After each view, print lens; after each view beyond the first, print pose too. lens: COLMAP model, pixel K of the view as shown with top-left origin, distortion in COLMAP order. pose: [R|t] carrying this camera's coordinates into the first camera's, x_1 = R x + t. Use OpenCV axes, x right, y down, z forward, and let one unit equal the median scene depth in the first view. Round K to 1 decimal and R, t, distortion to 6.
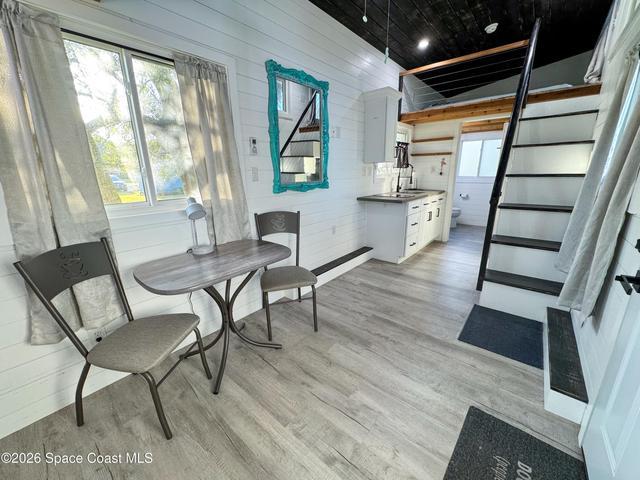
lens RADIAL K [[256.2, 0, 320.5], [0, 256.2, 238.0], [0, 0, 1]] dist [0.000428, 0.000198]
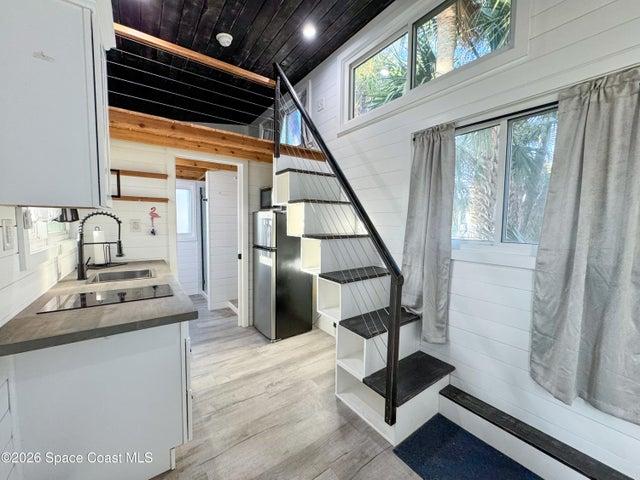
lens RADIAL K [[256.2, 0, 320.5], [0, 256.2, 238.0], [0, 0, 1]] dist [0.000428, 0.000198]
pose [[0.246495, -0.043786, 0.968154, 0.004989], [0.233562, 0.972218, -0.015495, -0.259992], [-0.940579, 0.229943, 0.249874, 0.920620]]
